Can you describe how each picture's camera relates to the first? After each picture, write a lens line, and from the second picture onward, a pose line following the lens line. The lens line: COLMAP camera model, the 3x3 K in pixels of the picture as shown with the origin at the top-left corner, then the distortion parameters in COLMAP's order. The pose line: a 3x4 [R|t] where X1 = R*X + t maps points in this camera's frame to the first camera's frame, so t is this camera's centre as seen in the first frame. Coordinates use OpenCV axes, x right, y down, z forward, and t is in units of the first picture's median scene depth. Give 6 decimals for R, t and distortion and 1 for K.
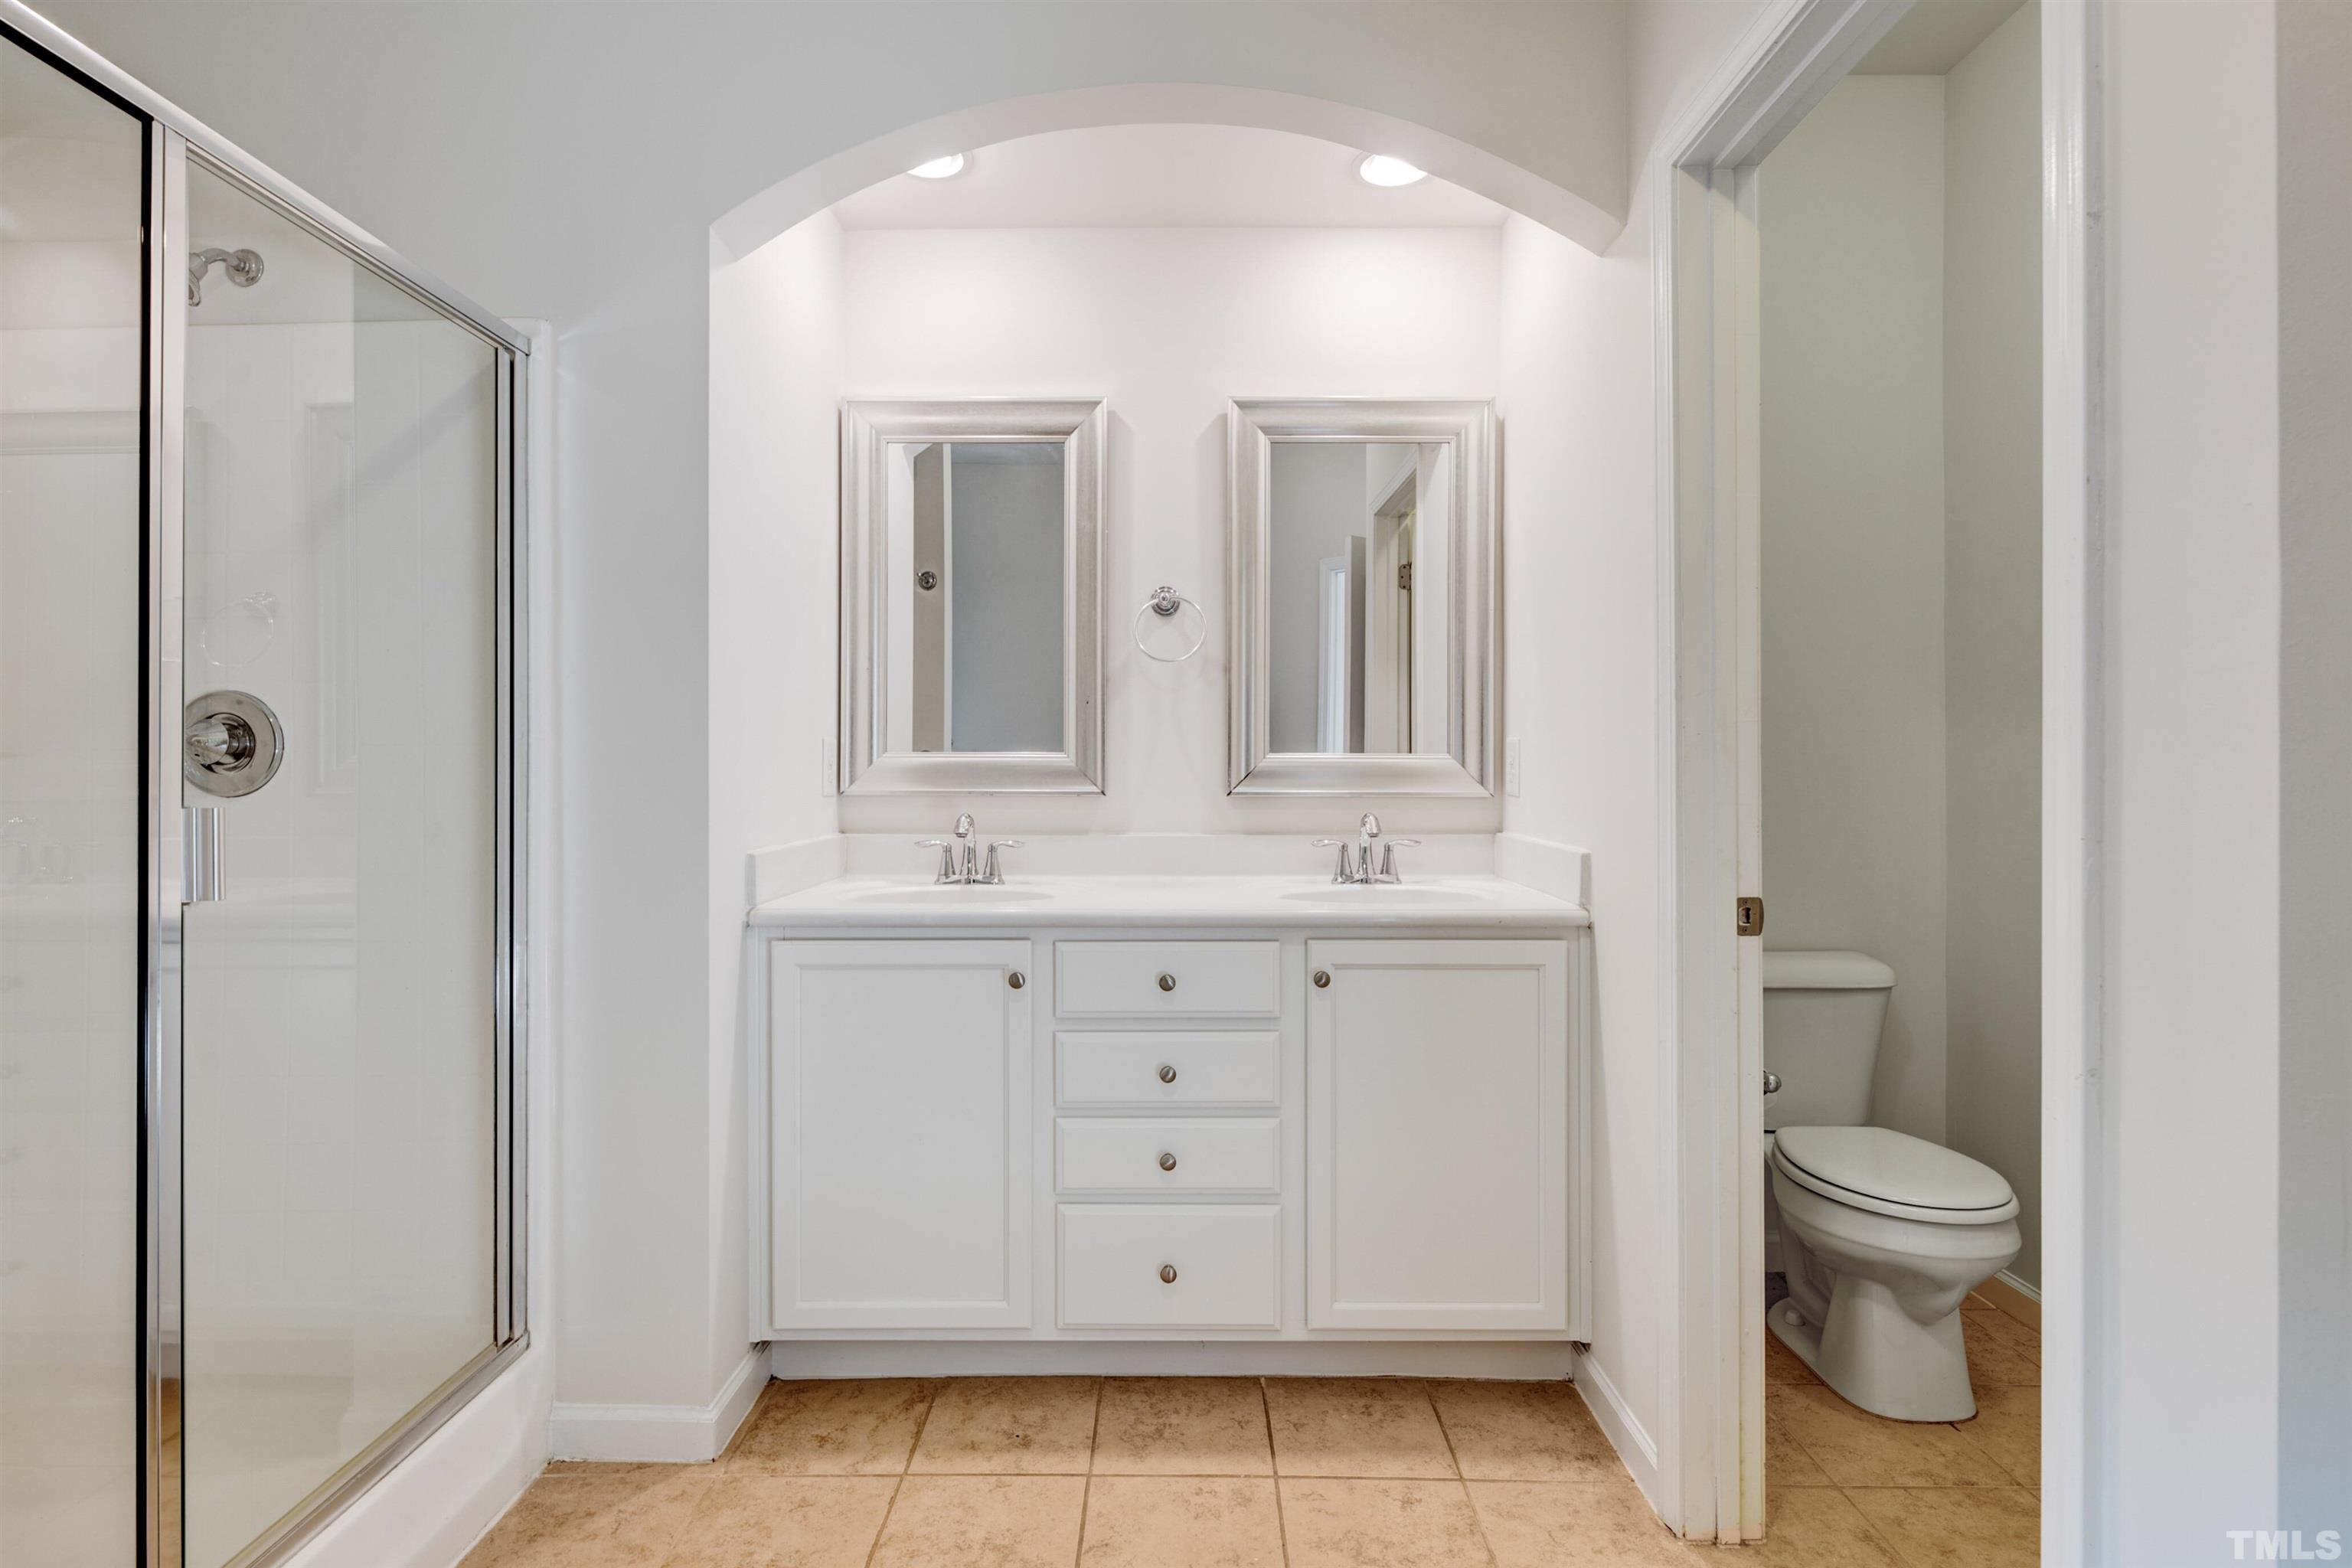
lens RADIAL K [[1121.7, 0, 1165.4], [0, 1121.7, 764.3], [0, 0, 1]] dist [0.004404, -0.000288]
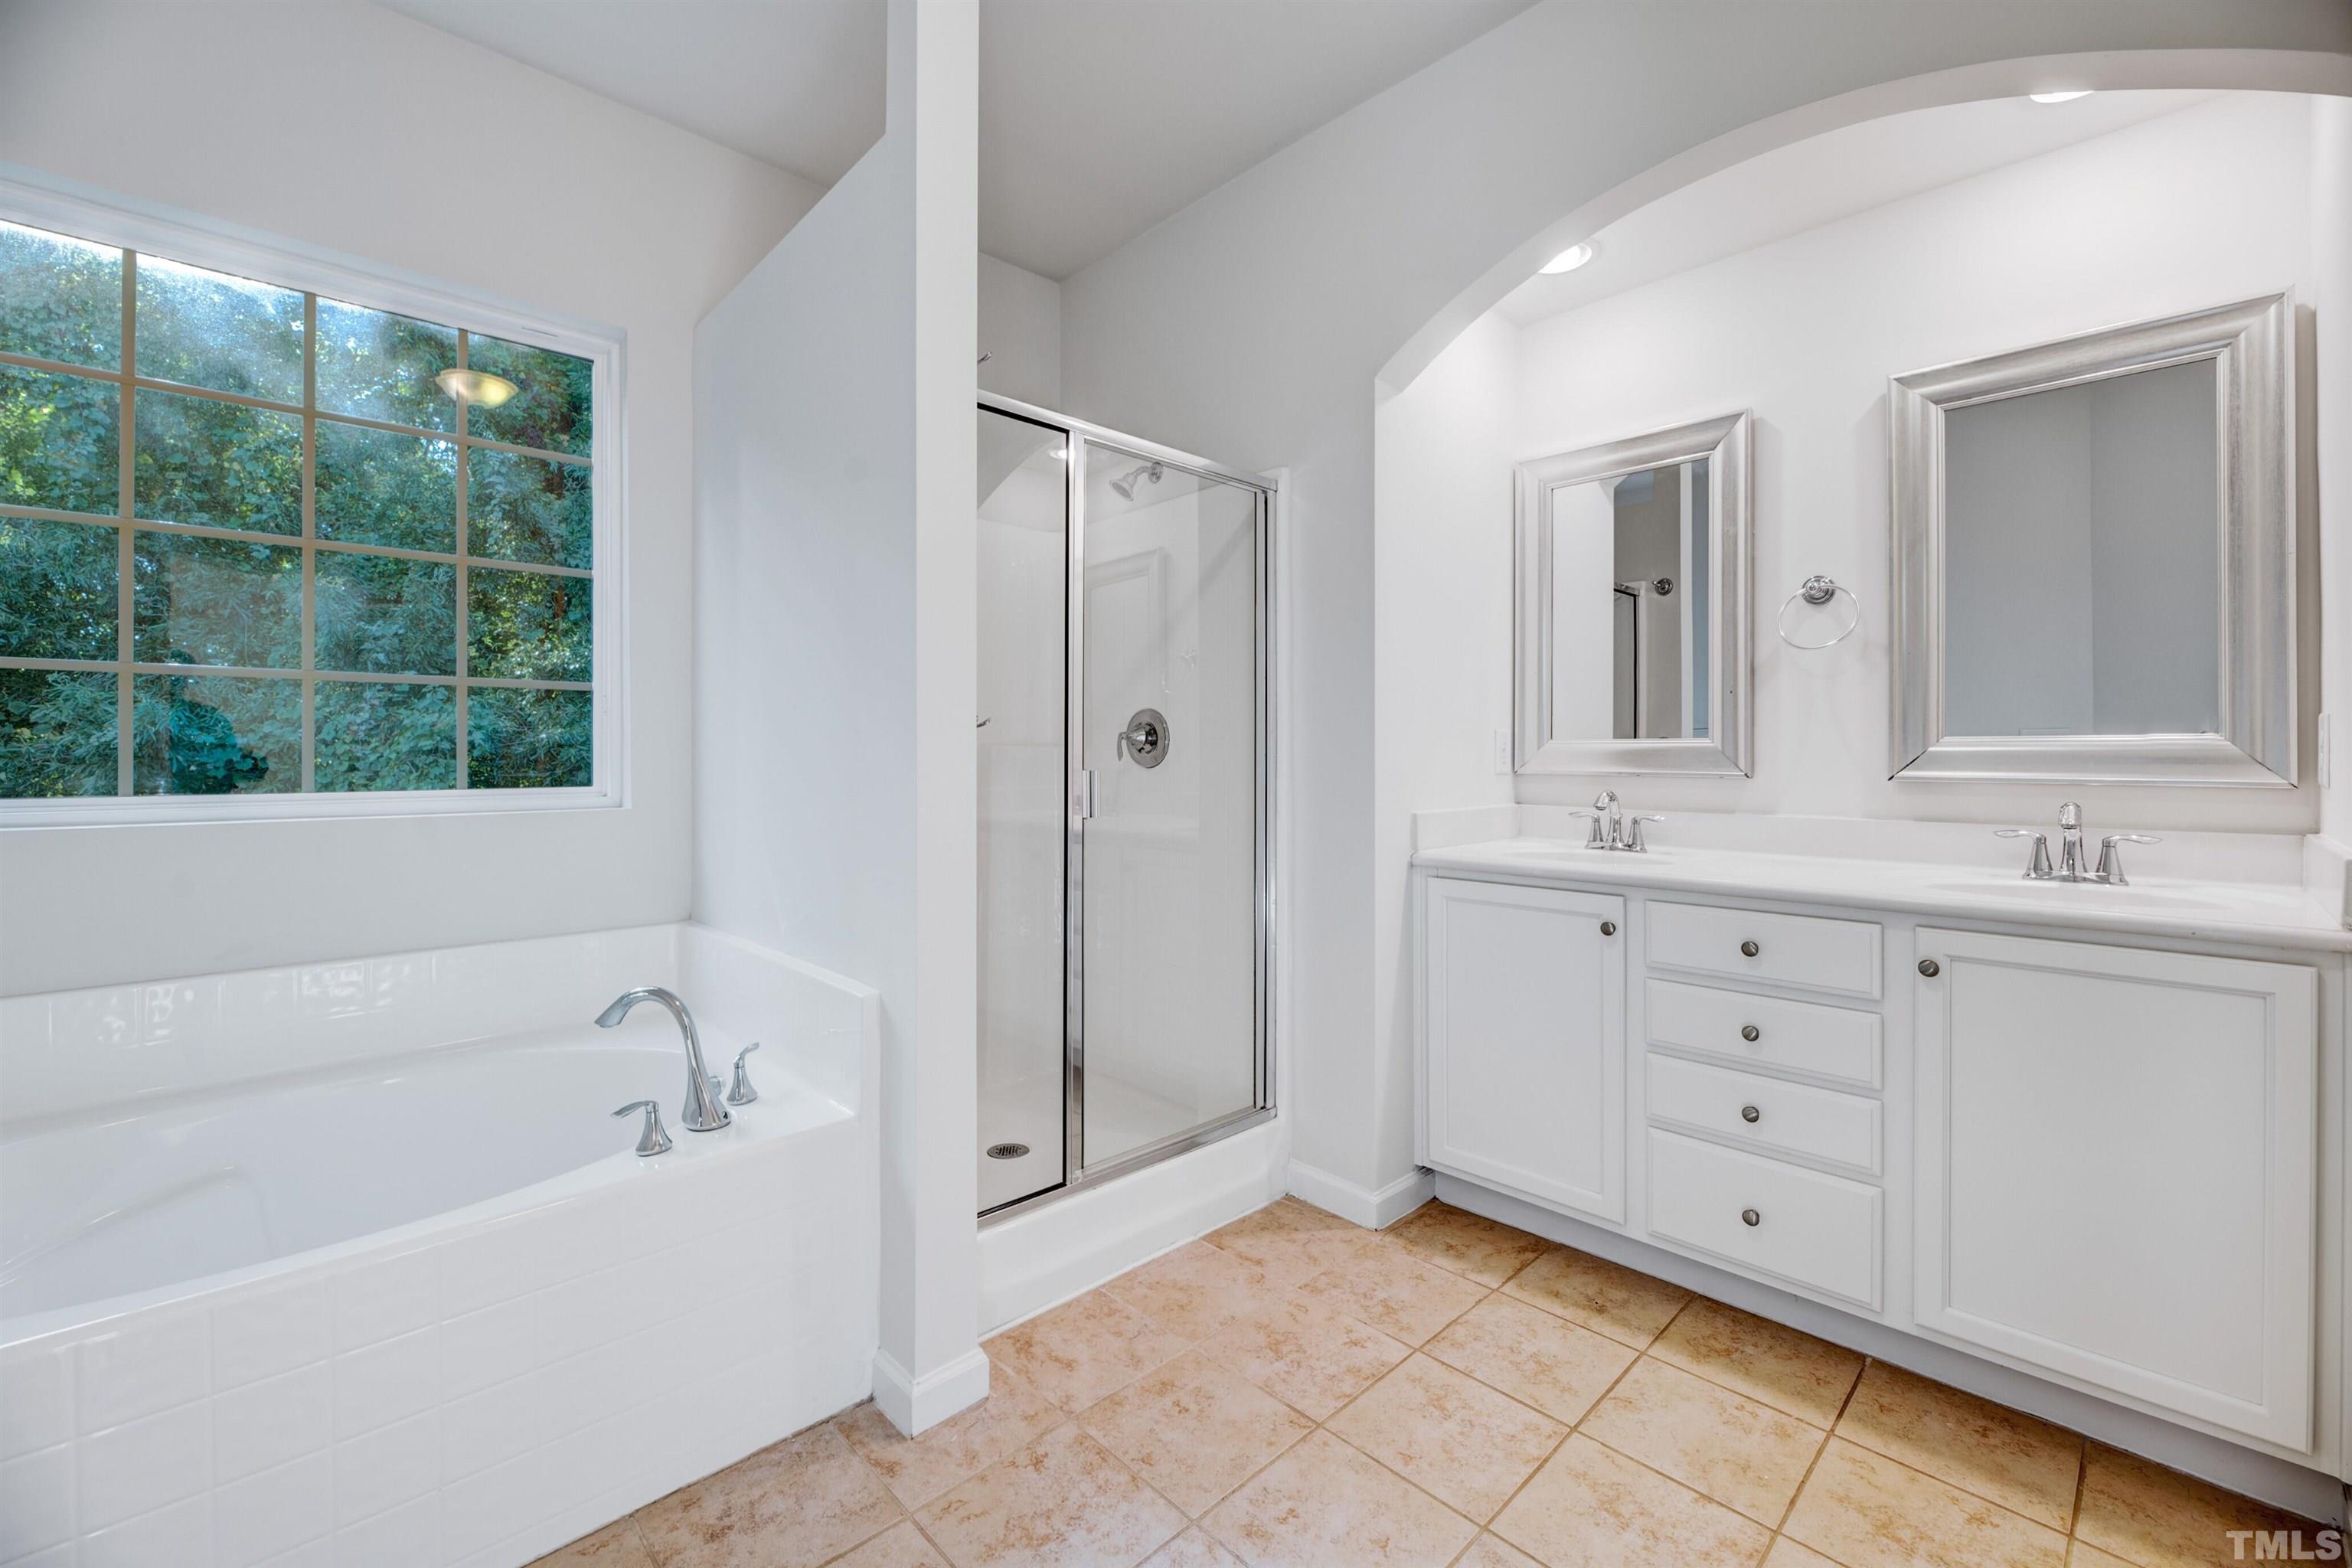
lens RADIAL K [[961.9, 0, 1182.1], [0, 961.9, 749.5], [0, 0, 1]] dist [-0.002332, -0.001469]
pose [[0.704741, -0.003094, -0.709458, 0.278678], [0.000579, 0.999993, -0.003785, 0.005099], [0.709465, 0.002257, 0.704737, -0.045814]]
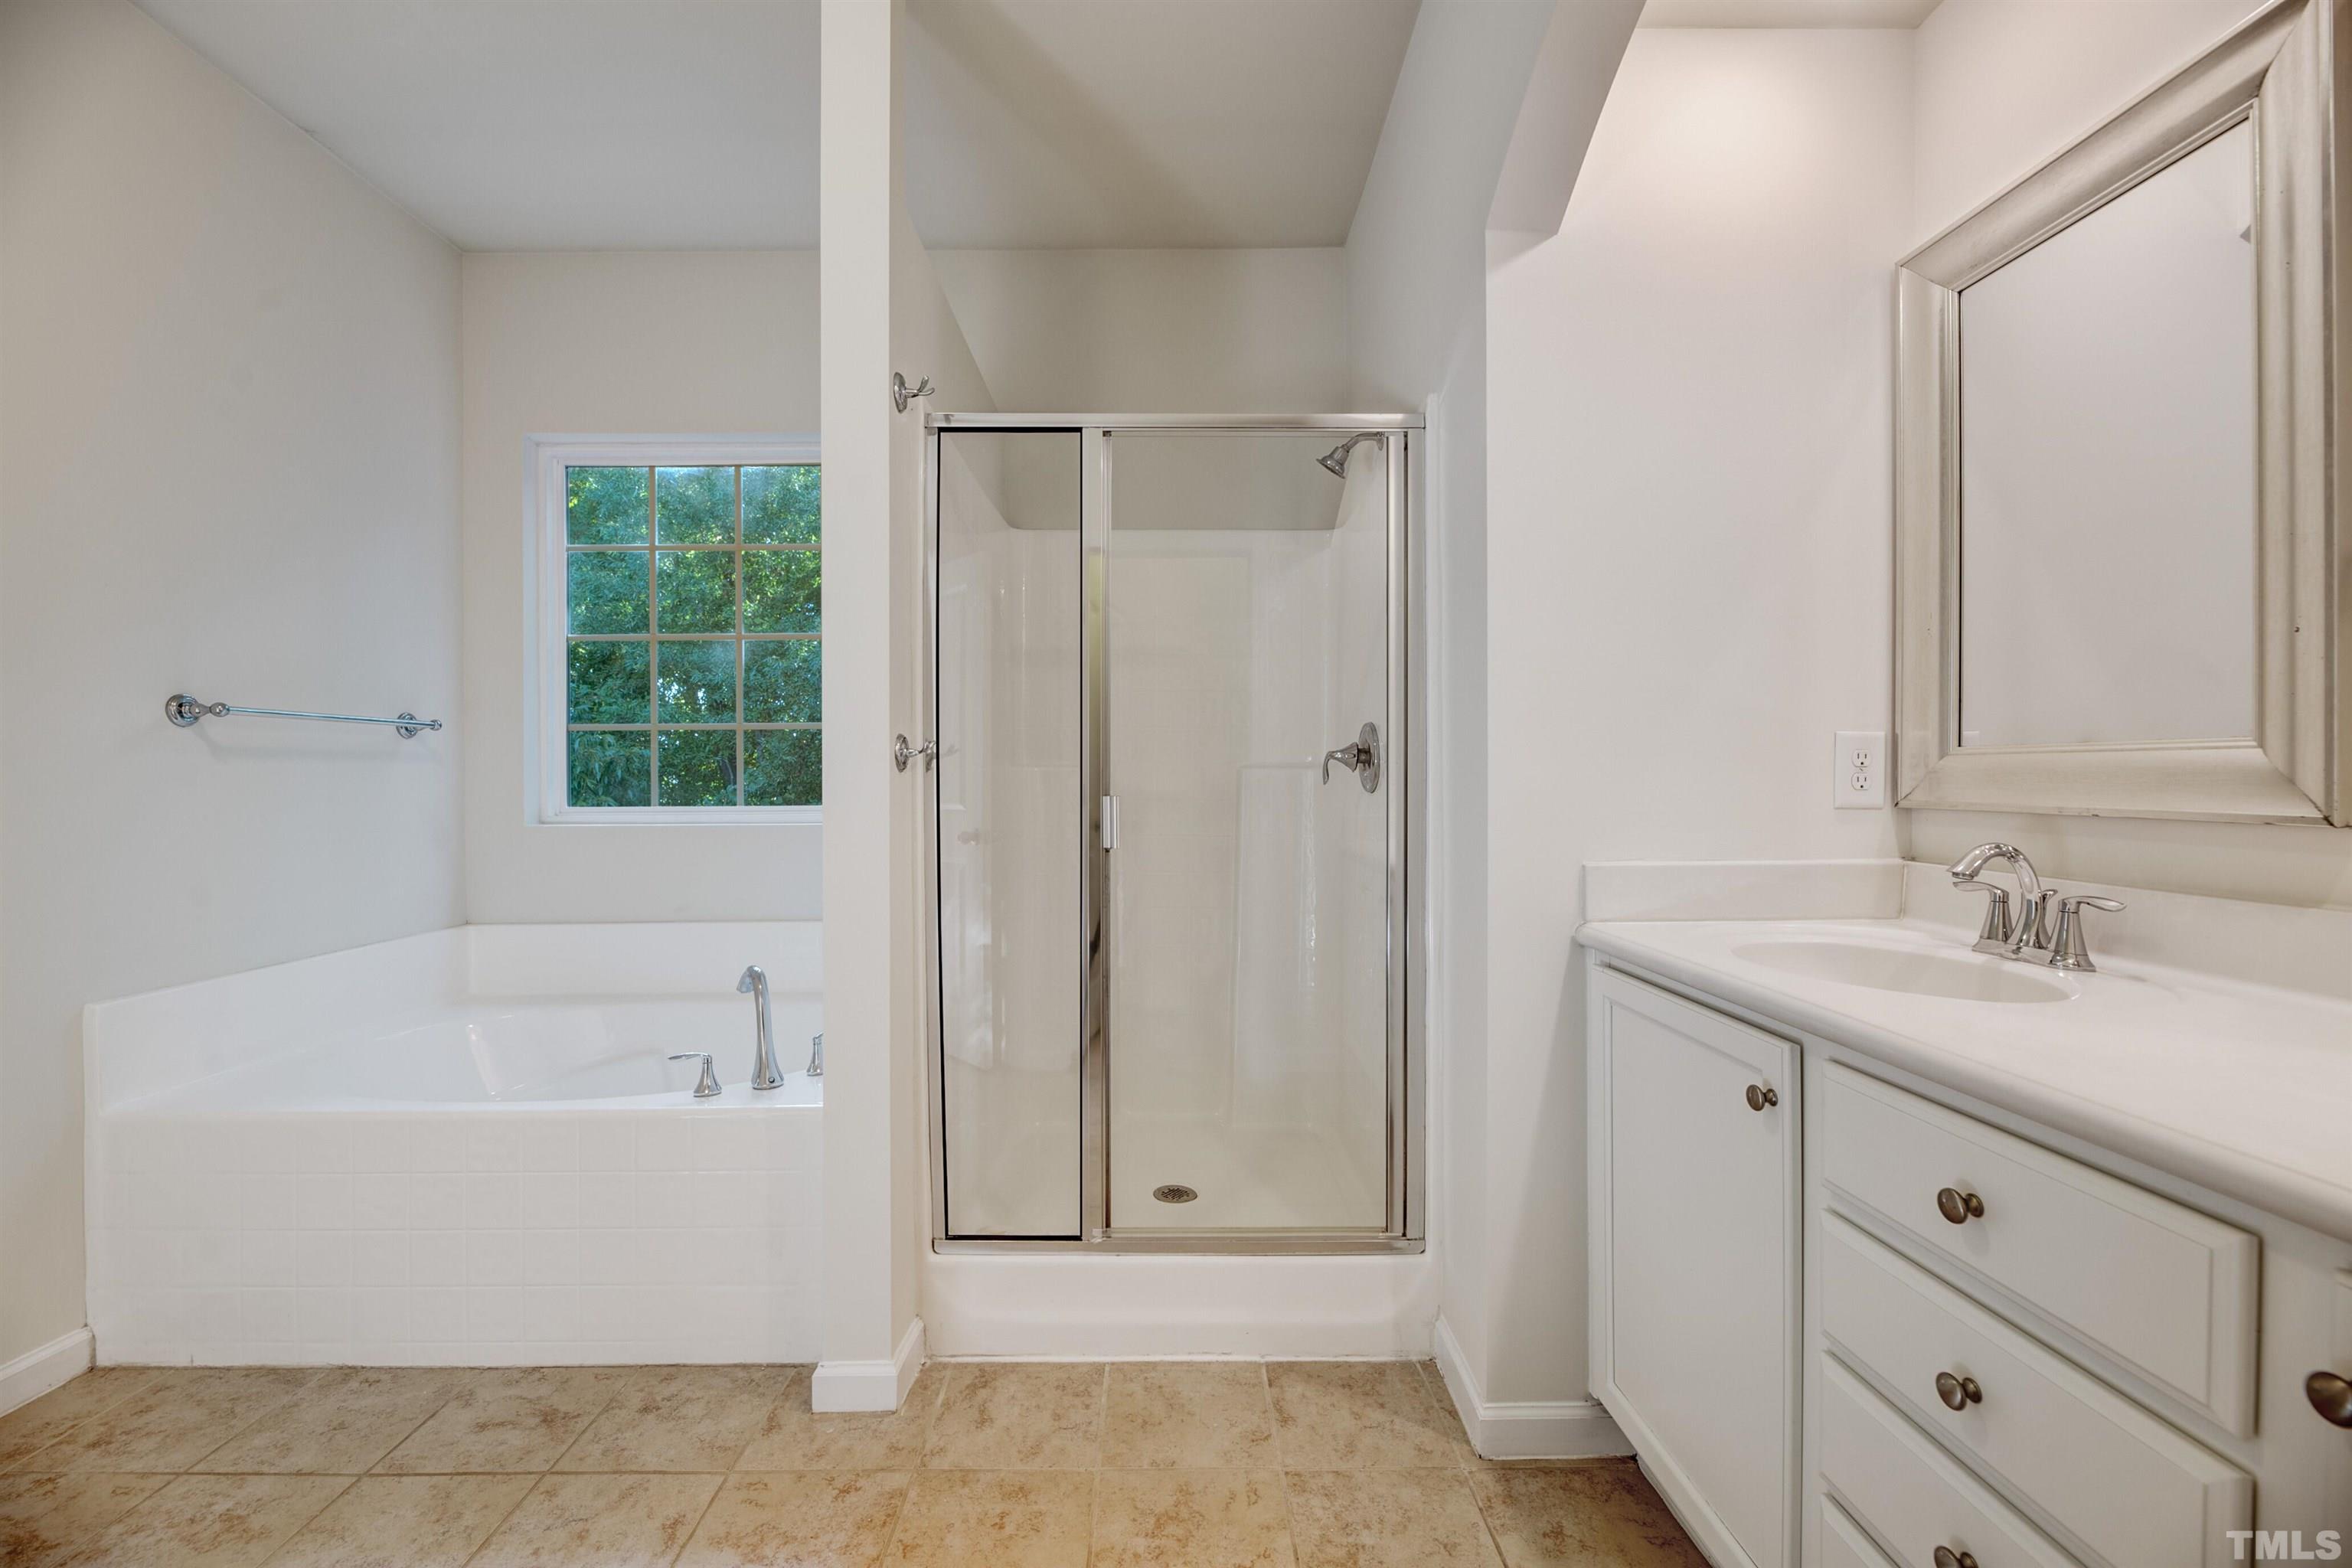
lens RADIAL K [[961.9, 0, 1185.2], [0, 961.9, 782.3], [0, 0, 1]] dist [-0.002332, -0.001469]
pose [[0.025436, 0.006199, -0.999657, 0.417352], [0.007261, 0.999953, 0.006386, 0.004528], [0.999650, -0.007421, 0.025390, 0.663569]]
